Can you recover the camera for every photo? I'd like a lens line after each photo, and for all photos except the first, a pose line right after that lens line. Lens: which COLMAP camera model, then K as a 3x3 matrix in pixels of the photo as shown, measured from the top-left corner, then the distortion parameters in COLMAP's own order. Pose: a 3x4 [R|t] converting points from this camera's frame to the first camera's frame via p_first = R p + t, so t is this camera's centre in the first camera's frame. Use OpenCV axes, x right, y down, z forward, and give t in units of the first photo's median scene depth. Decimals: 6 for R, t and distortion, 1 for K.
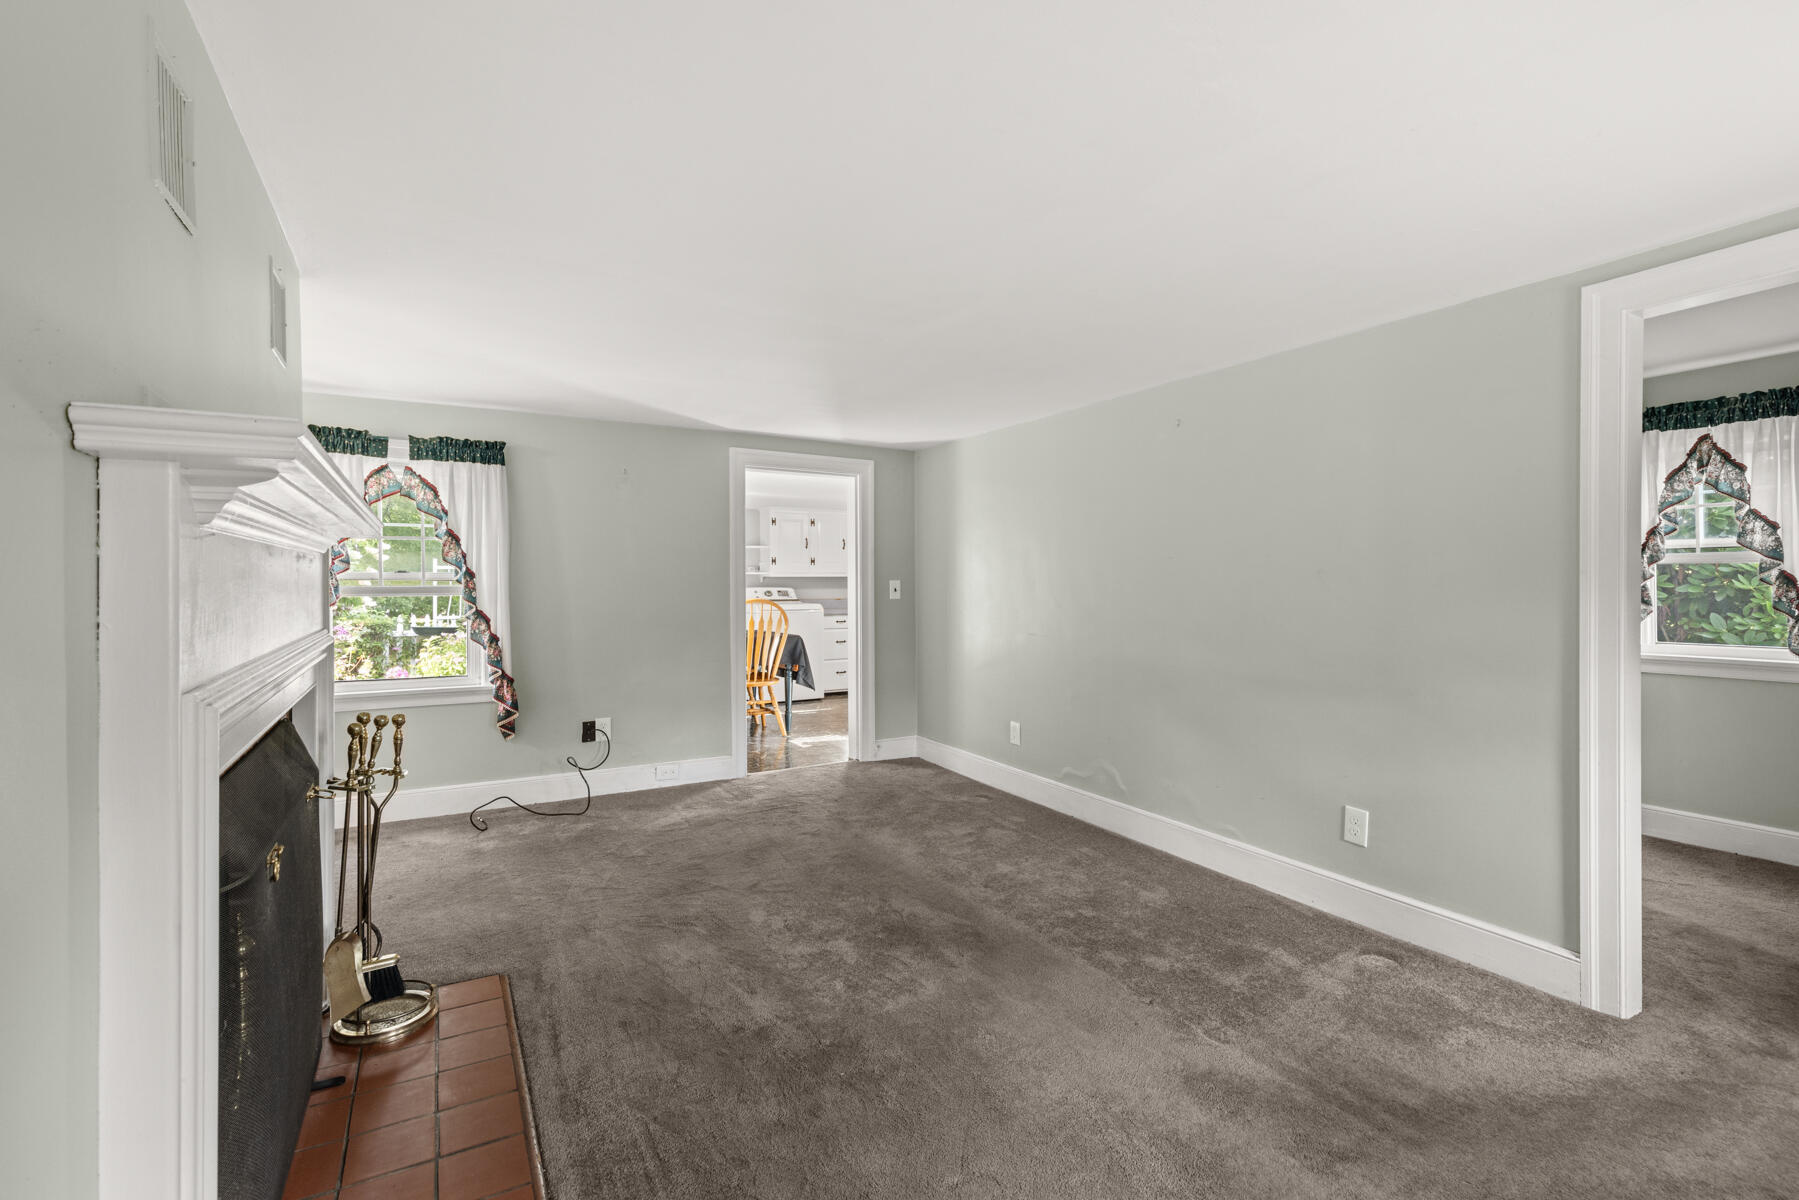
lens RADIAL K [[816.4, 0, 889.6], [0, 816.4, 586.3], [0, 0, 1]] dist [0.009706, -0.001216]
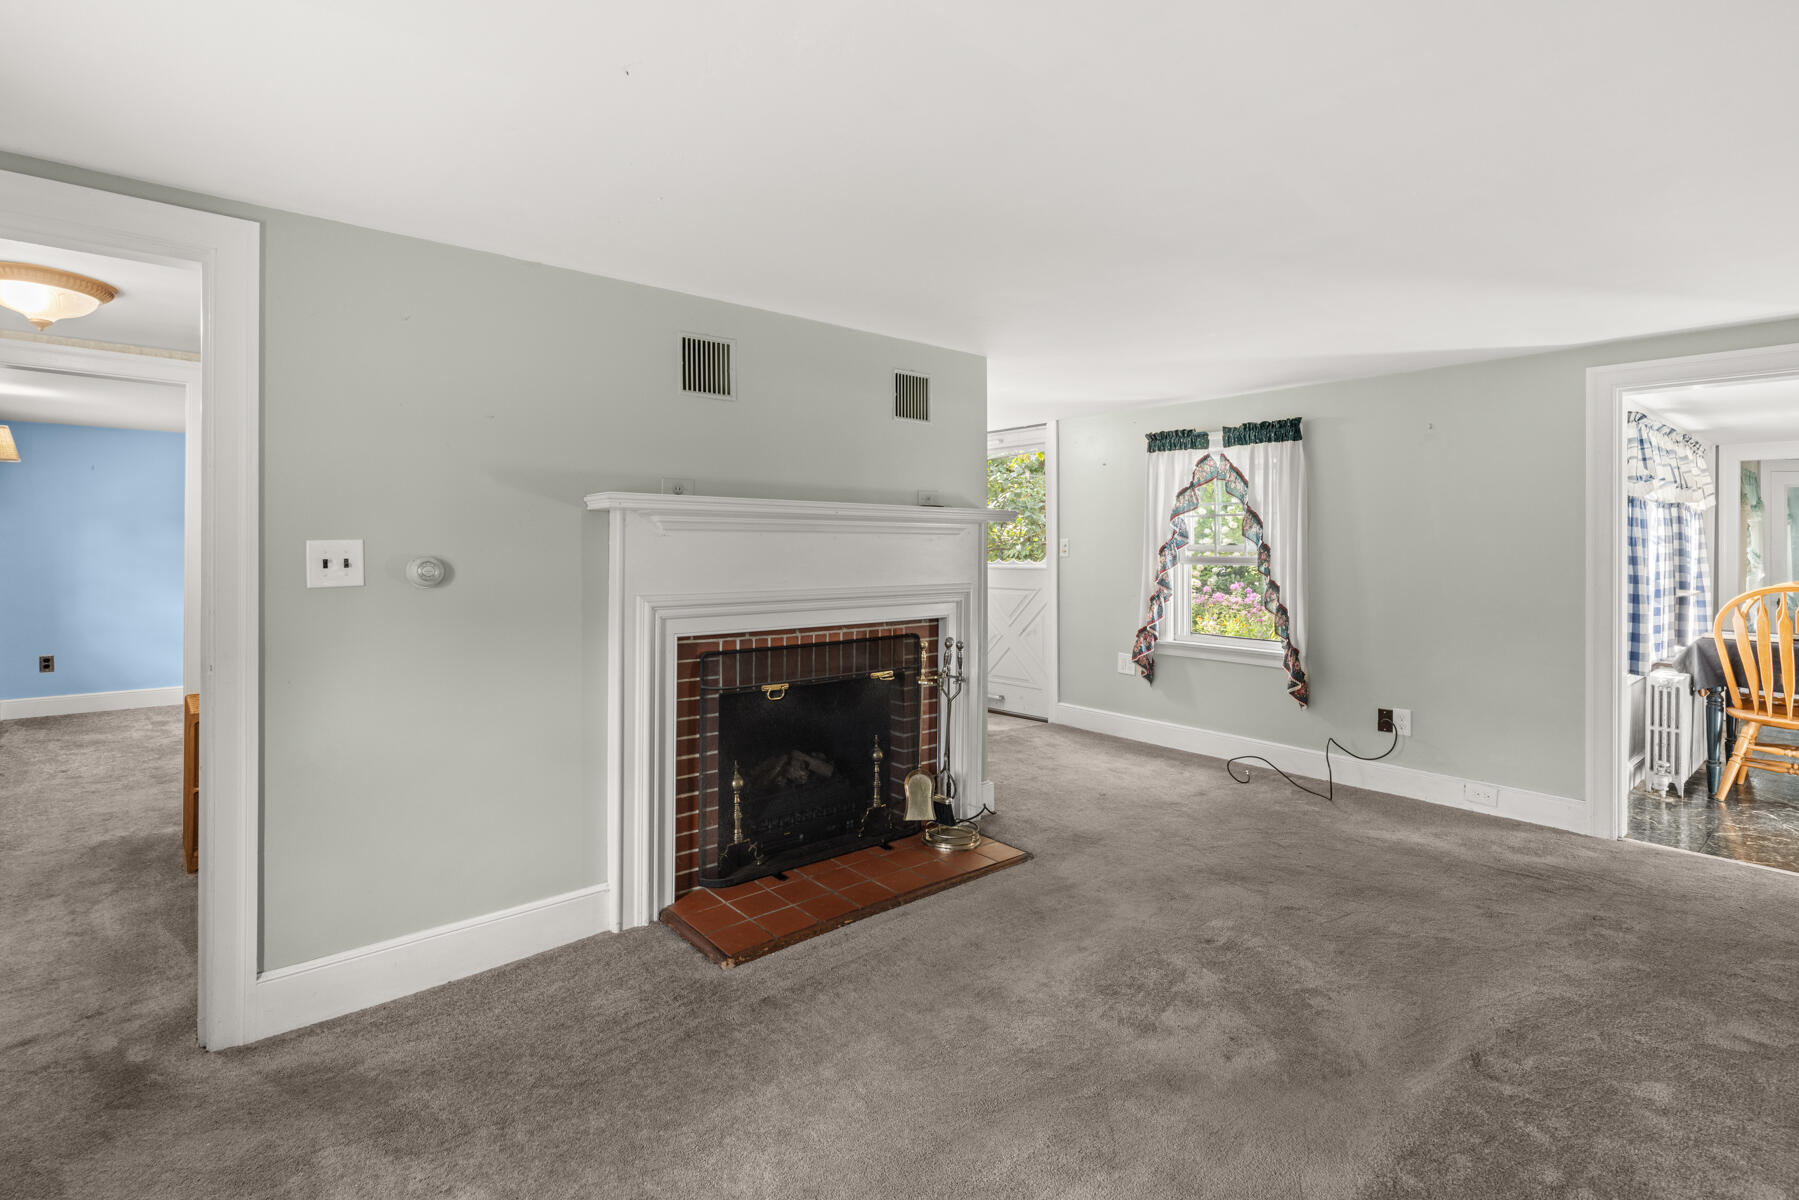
lens RADIAL K [[828.5, 0, 901.8], [0, 828.5, 554.3], [0, 0, 1]] dist [-0.002966, -0.000439]
pose [[0.190178, 0.011415, -0.981683, 0.485802], [-0.012741, 0.999877, 0.009158, -0.008875], [0.981667, 0.010766, 0.190300, 0.338125]]
